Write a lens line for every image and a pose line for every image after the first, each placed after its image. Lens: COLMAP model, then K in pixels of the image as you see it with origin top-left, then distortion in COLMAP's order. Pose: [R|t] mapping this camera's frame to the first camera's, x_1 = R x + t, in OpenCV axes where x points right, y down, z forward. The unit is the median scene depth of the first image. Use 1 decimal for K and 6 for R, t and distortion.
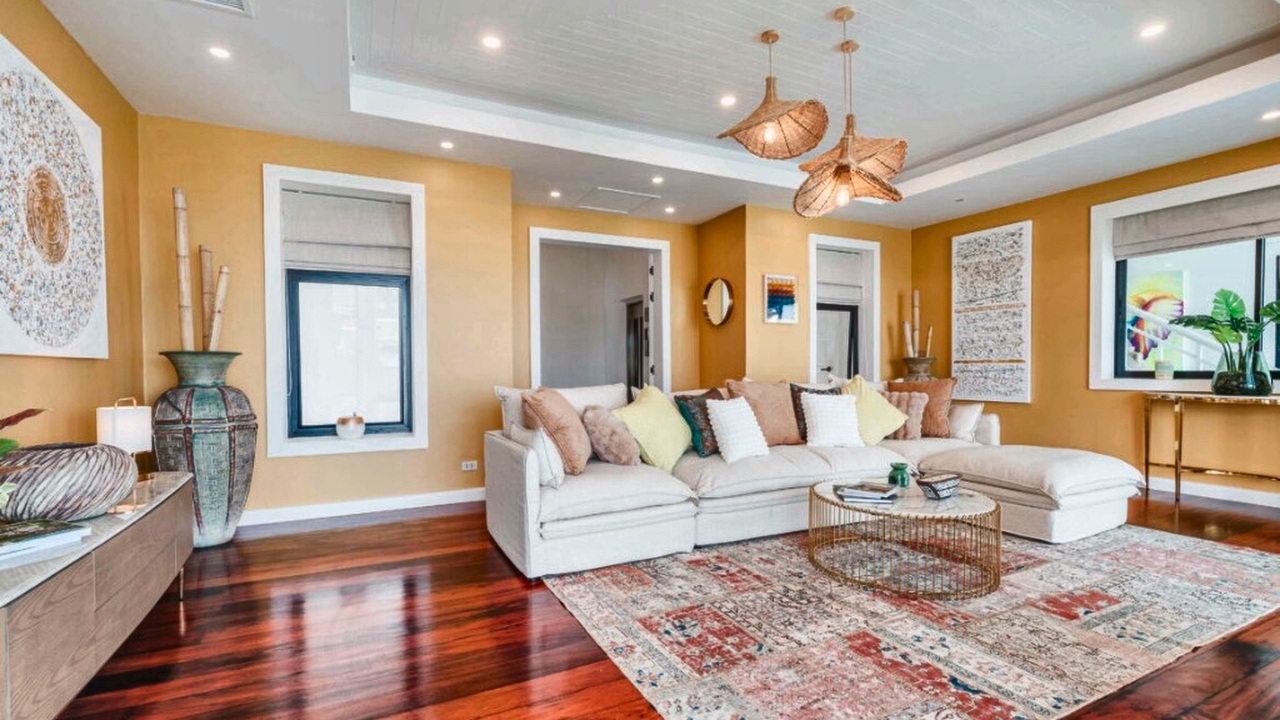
lens RADIAL K [[554.9, 0, 632.5], [0, 554.9, 375.6], [0, 0, 1]] dist [0.002460, -0.000084]
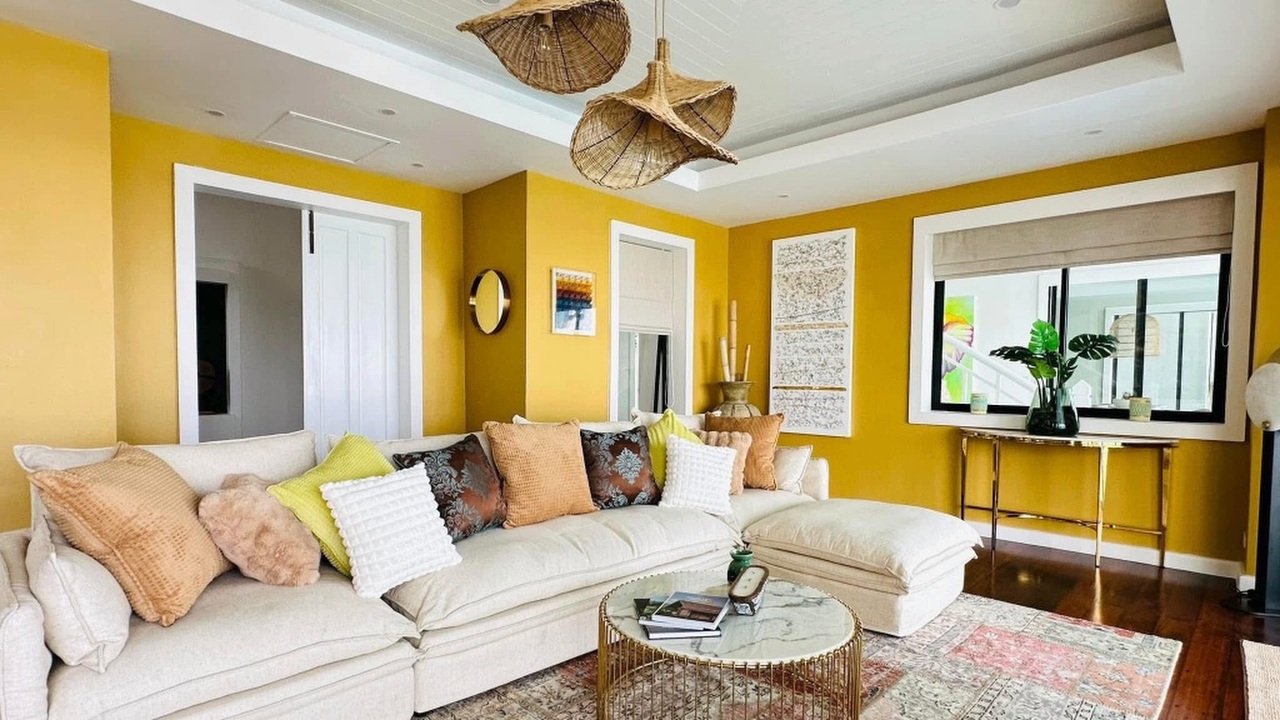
lens RADIAL K [[648.0, 0, 640.0], [0, 648.0, 360.0], [0, 0, 1]] dist [-0.000130, -0.000106]
pose [[0.940167, 0.023477, 0.339904, 0.067066], [-0.010646, 0.999160, -0.039565, -0.032354], [-0.340547, 0.033579, 0.939628, 0.179683]]
